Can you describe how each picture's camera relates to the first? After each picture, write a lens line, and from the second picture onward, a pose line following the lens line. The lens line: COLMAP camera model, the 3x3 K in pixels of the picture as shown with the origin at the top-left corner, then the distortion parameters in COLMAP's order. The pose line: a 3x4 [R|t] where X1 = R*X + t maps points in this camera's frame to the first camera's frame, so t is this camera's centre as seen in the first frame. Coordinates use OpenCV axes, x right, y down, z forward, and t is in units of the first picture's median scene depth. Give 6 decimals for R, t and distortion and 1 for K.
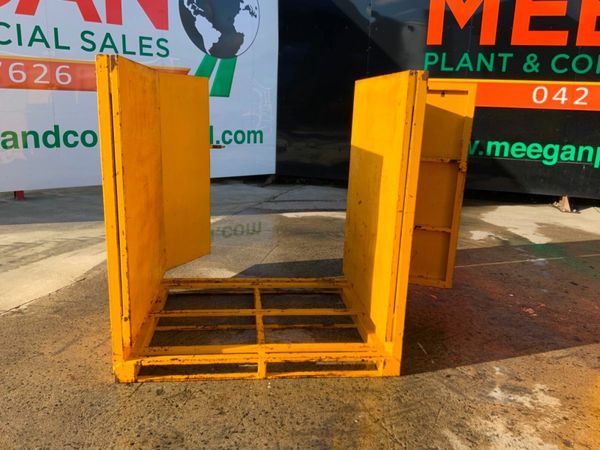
lens RADIAL K [[496.0, 0, 301.0], [0, 496.0, 224.2], [0, 0, 1]] dist [0.074395, -0.143712]
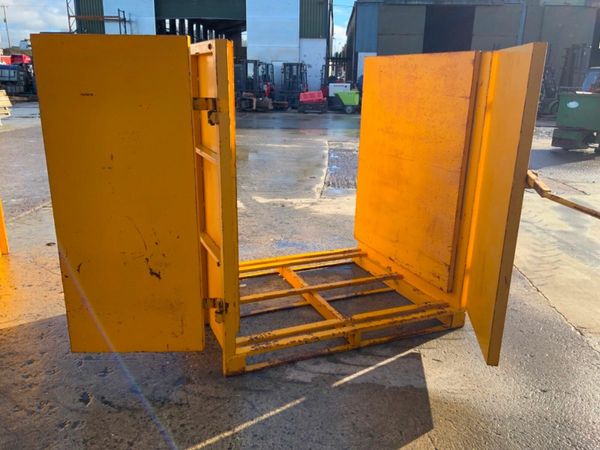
lens RADIAL K [[496.0, 0, 297.9], [0, 496.0, 222.6], [0, 0, 1]] dist [0.074395, -0.143712]
pose [[-0.956503, 0.026803, -0.290487, 0.154137], [-0.121497, 0.868695, 0.480215, -0.280957], [0.265216, 0.494621, -0.827654, 1.157027]]
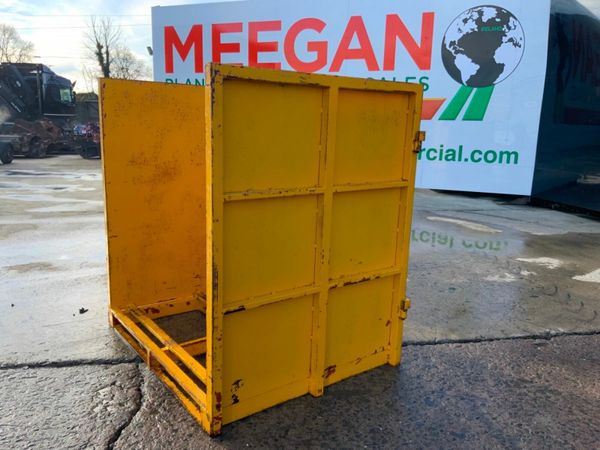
lens RADIAL K [[496.0, 0, 308.9], [0, 496.0, 224.0], [0, 0, 1]] dist [0.074395, -0.143712]
pose [[0.518016, 0.152750, -0.841622, 1.069622], [-0.212619, 0.976039, 0.046279, 0.005605], [0.828524, 0.154972, 0.538081, 0.178227]]
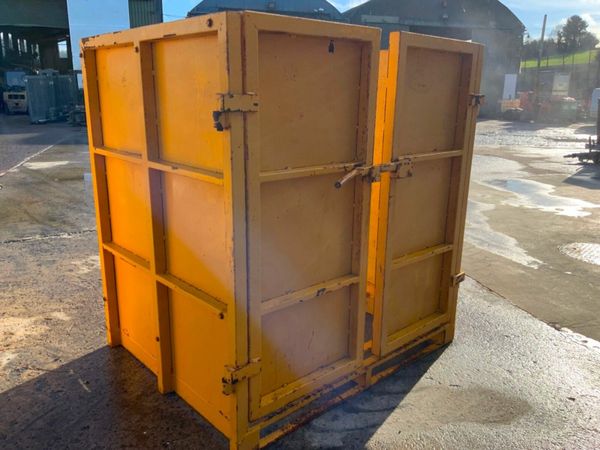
lens RADIAL K [[496.0, 0, 300.1], [0, 496.0, 221.2], [0, 0, 1]] dist [0.074395, -0.143712]
pose [[-0.814683, 0.097695, -0.571618, 0.243033], [-0.179908, 0.894493, 0.409286, -0.224120], [0.551293, 0.436277, -0.711153, 1.014224]]
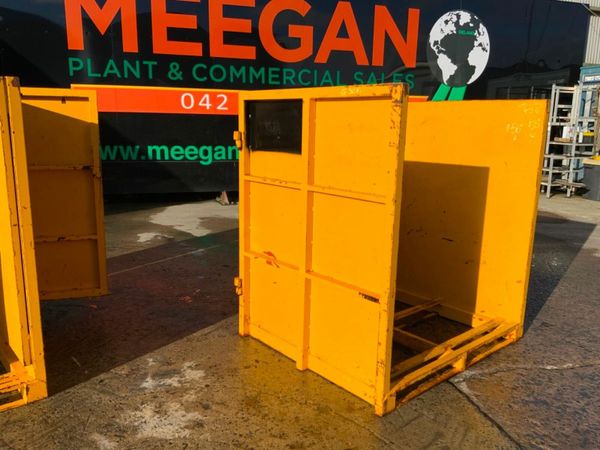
lens RADIAL K [[496.0, 0, 299.0], [0, 496.0, 225.4], [0, 0, 1]] dist [0.074395, -0.143712]
pose [[0.822461, -0.140596, 0.551172, 0.062163], [0.145511, 0.988734, 0.035080, 0.009865], [-0.549894, 0.051350, 0.833654, -0.038792]]
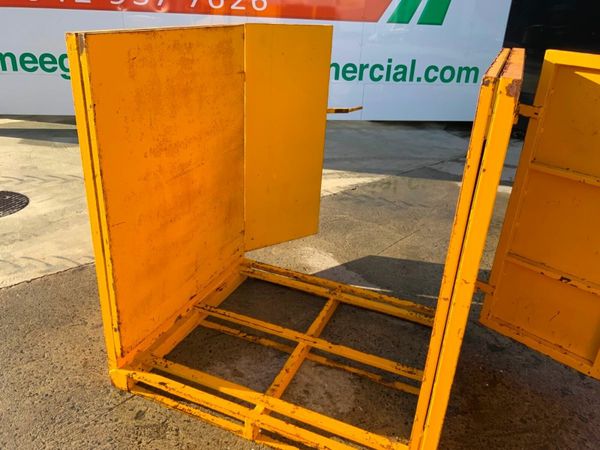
lens RADIAL K [[496.0, 0, 301.5], [0, 496.0, 223.8], [0, 0, 1]] dist [0.074395, -0.143712]
pose [[0.874089, 0.209087, -0.438464, 0.151303], [-0.134445, 0.971495, 0.195251, -0.109794], [0.466790, -0.111717, 0.877284, 0.192691]]
